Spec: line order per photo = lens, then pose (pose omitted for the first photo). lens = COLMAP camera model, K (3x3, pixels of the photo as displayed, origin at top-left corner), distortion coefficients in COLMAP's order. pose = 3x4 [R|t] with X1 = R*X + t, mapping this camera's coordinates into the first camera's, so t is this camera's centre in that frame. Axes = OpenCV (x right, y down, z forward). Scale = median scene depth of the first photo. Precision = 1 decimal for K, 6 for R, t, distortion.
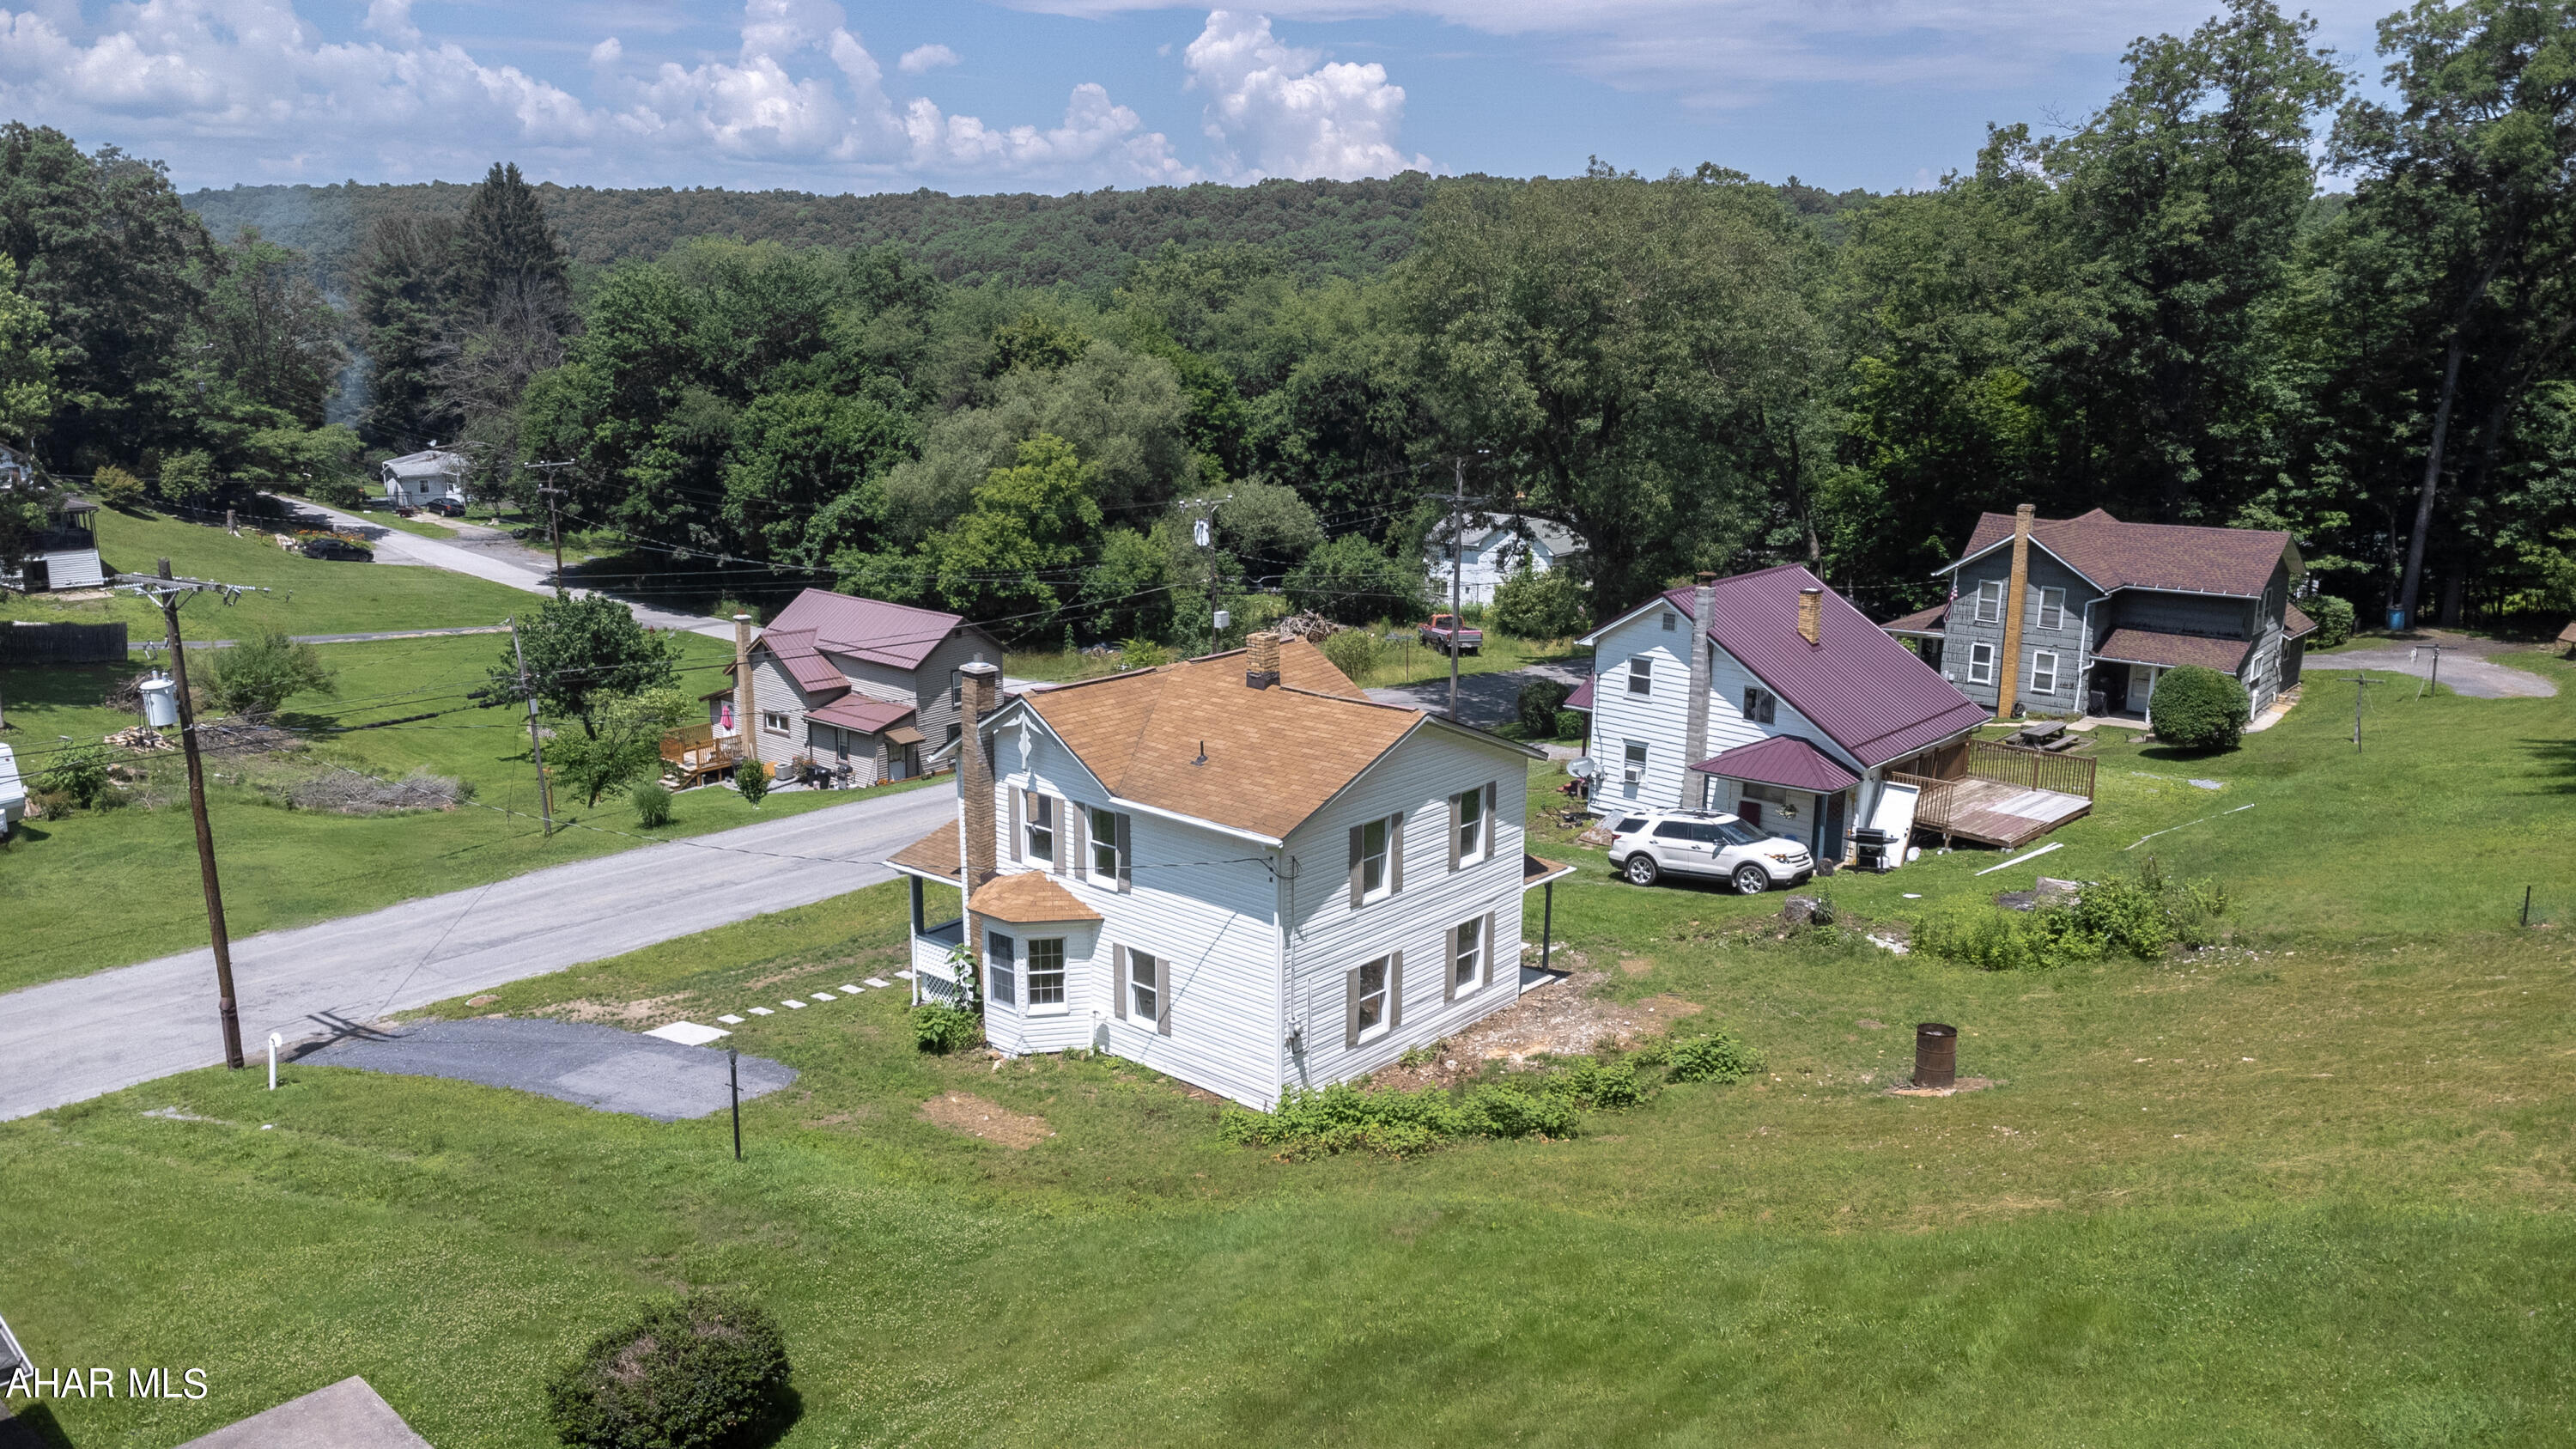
lens RADIAL K [[1879.0, 0, 1288.3], [0, 1879.0, 709.7], [0, 0, 1]] dist [0.005274, 0.062442]
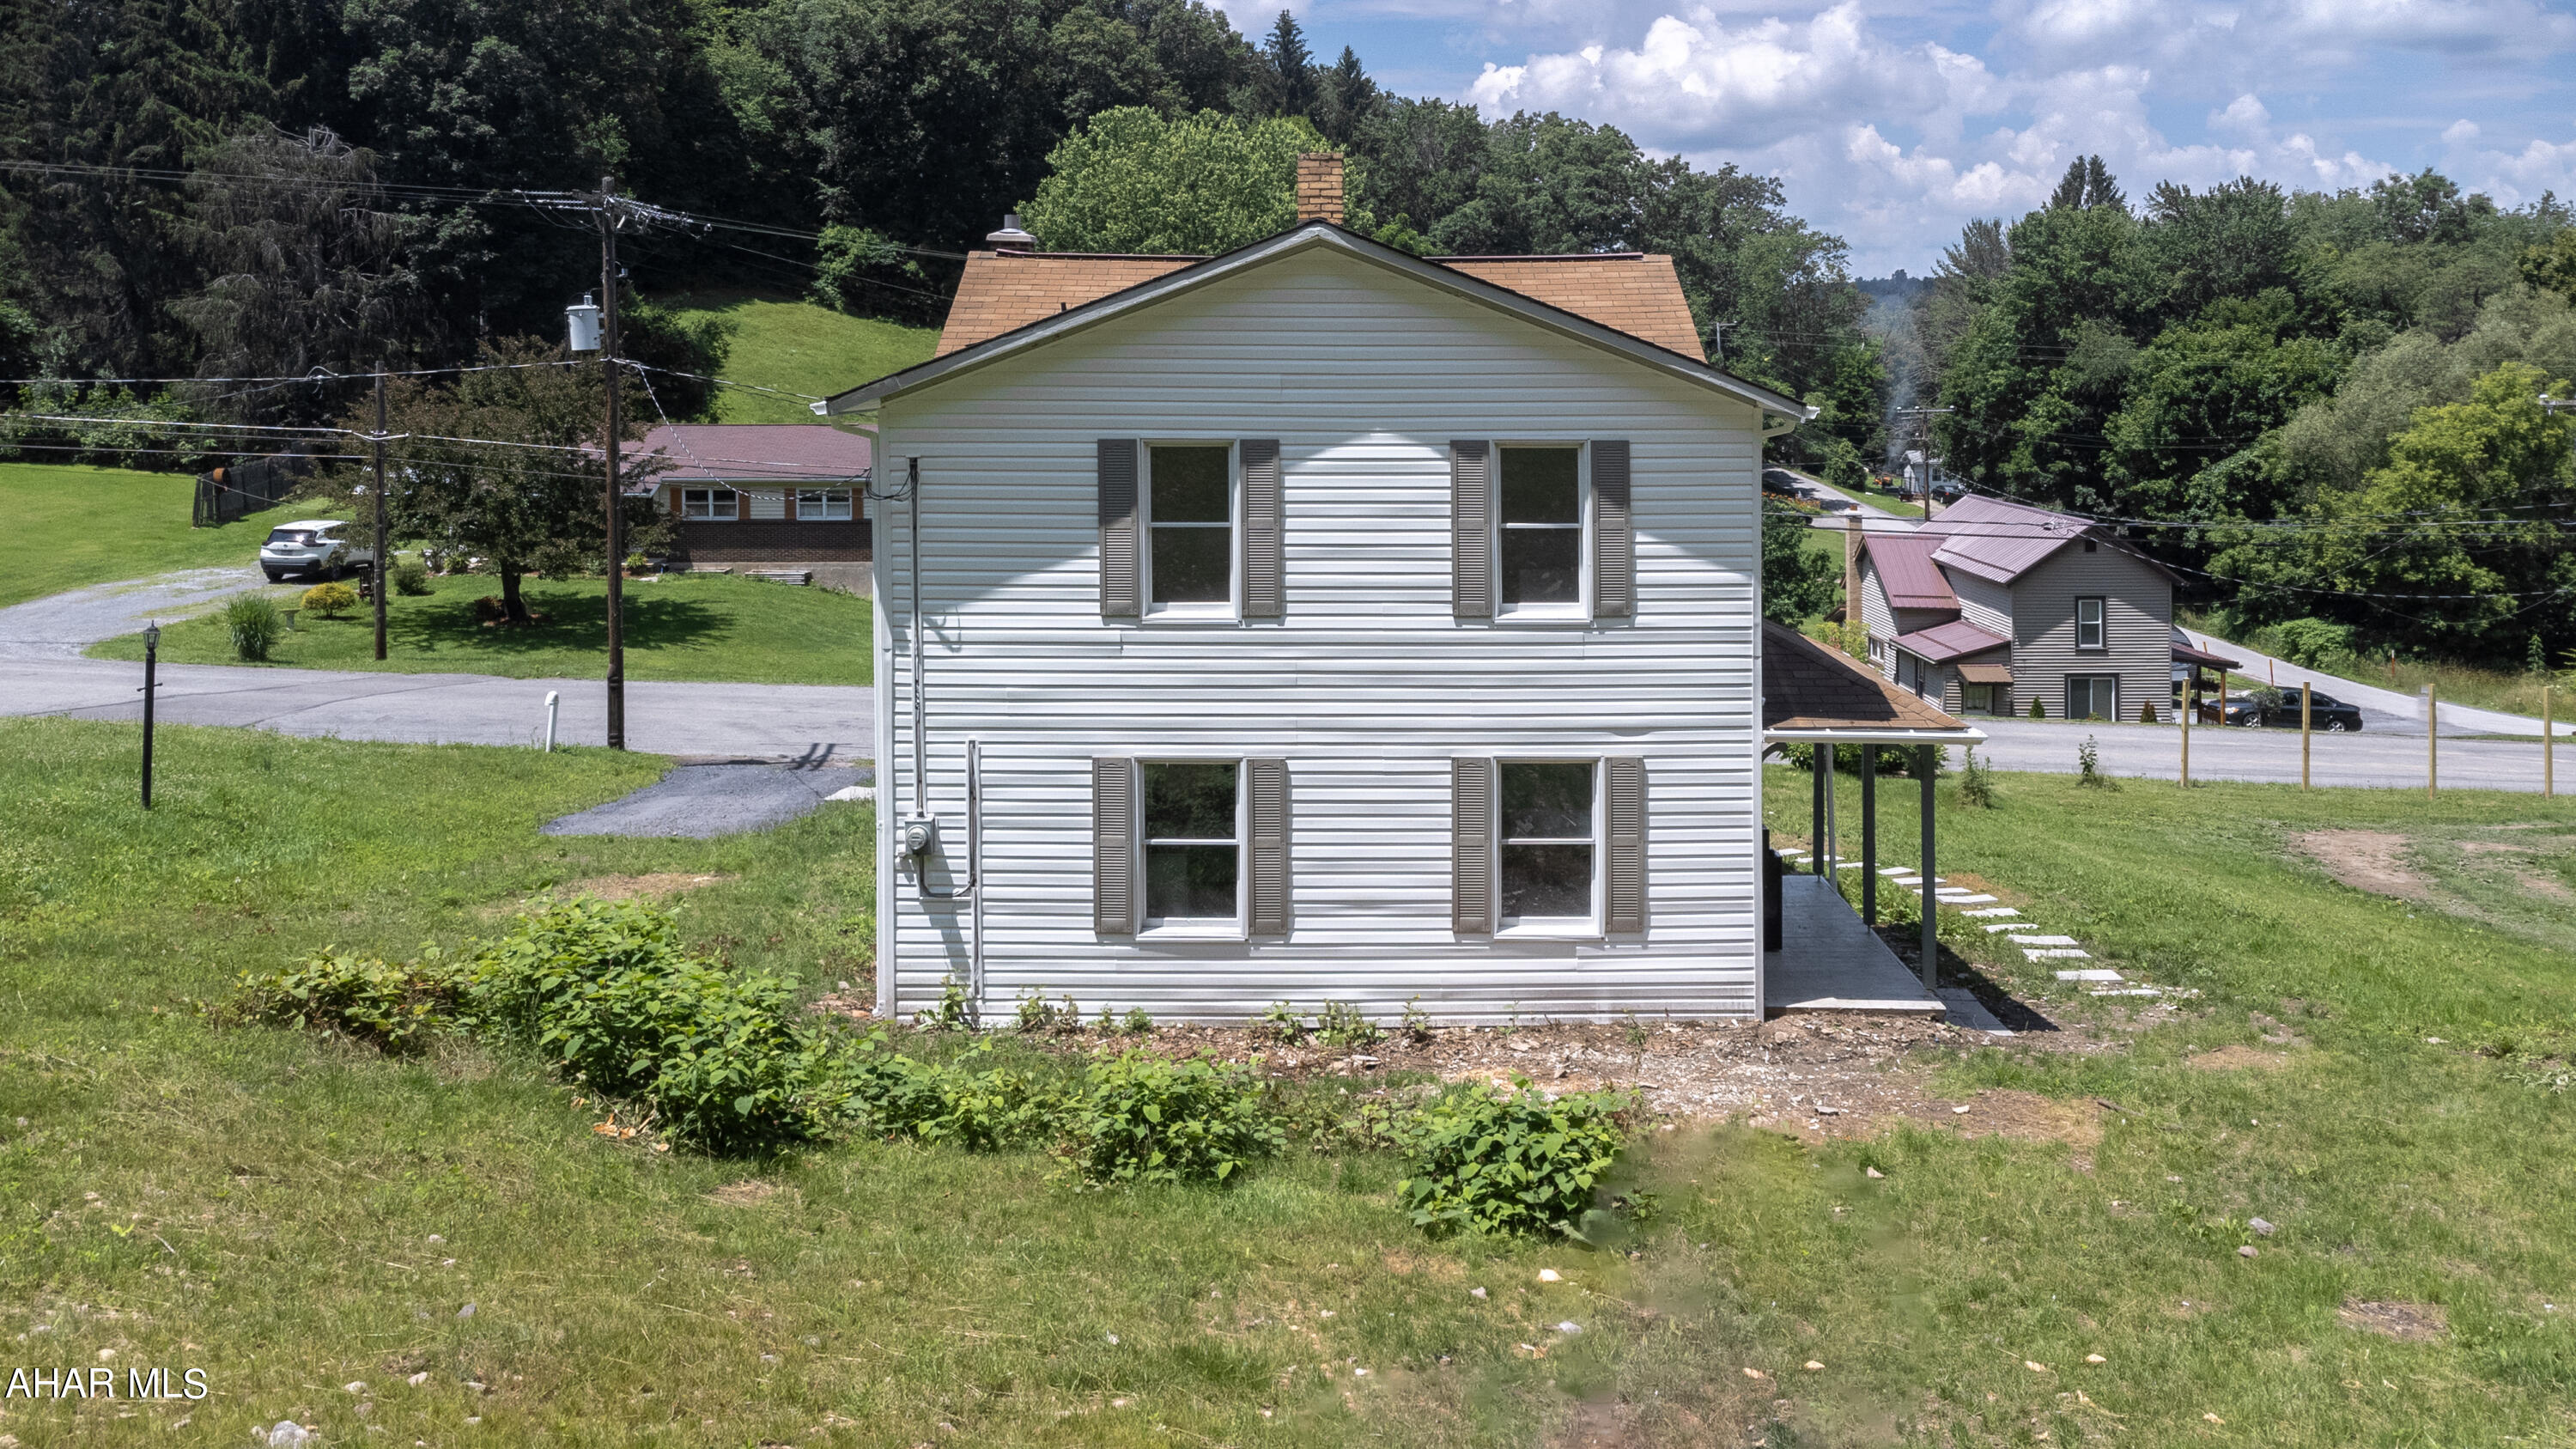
lens RADIAL K [[1933.2, 0, 1390.6], [0, 1933.2, 411.6], [0, 0, 1]] dist [0.027628, 0.002214]
pose [[0.673435, 0.012424, -0.739142, 0.132243], [-0.158210, 0.979115, -0.127688, 0.032199], [0.722119, 0.202929, 0.661335, 0.222923]]
